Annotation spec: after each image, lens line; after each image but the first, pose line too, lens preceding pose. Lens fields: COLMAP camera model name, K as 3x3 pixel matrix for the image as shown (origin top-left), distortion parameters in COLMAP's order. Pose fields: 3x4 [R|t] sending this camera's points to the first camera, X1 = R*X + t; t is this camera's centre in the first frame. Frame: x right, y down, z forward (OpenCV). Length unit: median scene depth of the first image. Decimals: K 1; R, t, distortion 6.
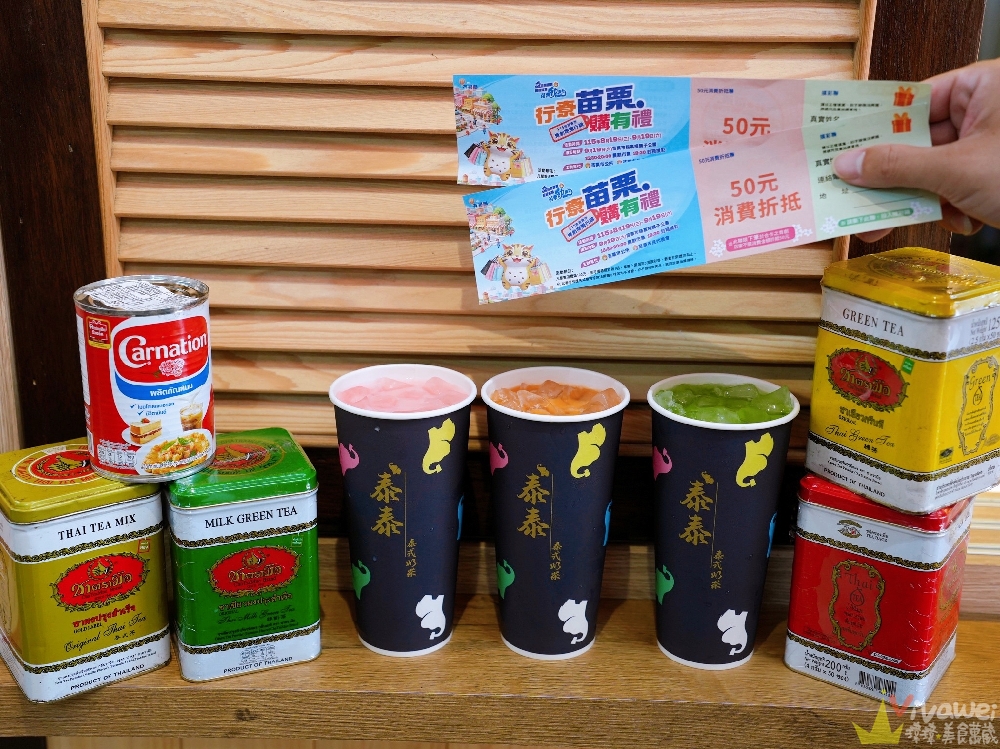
lens RADIAL K [[1357.6, 0, 500.0], [0, 1357.6, 374.5], [0, 0, 1]] dist [0.148362, -0.032231]
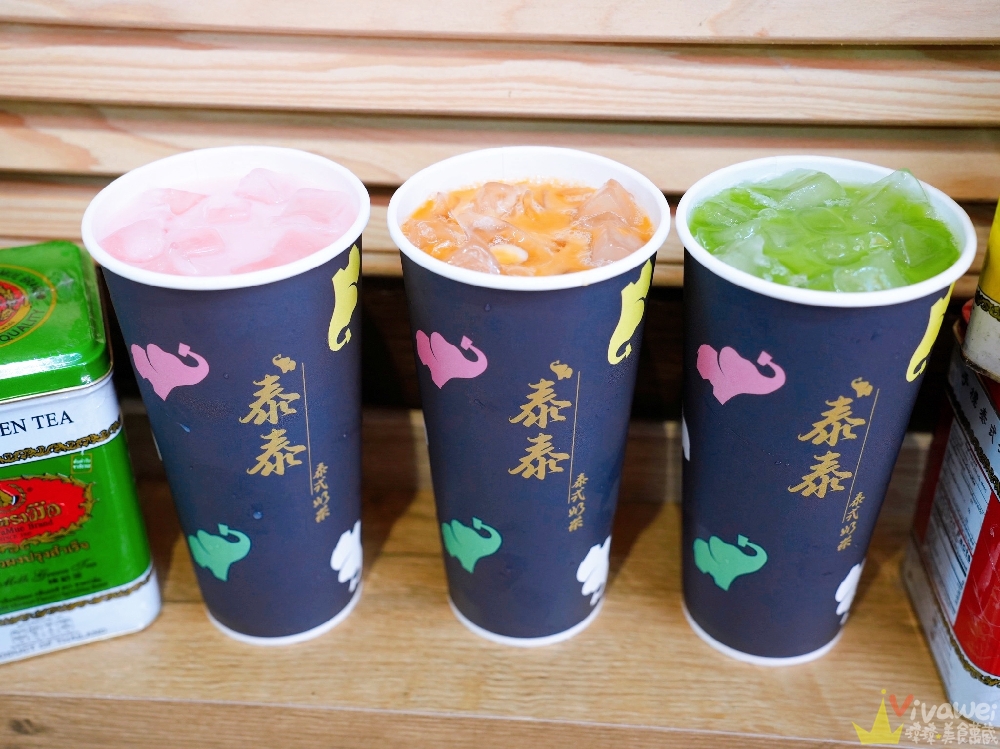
lens RADIAL K [[1357.6, 0, 500.0], [0, 1357.6, 374.5], [0, 0, 1]] dist [0.148362, -0.032231]
pose [[0.997016, 0.015499, -0.075625, 0.066380], [0.006625, 0.958844, 0.283855, -0.073577], [0.076912, -0.283509, 0.955880, 0.466252]]
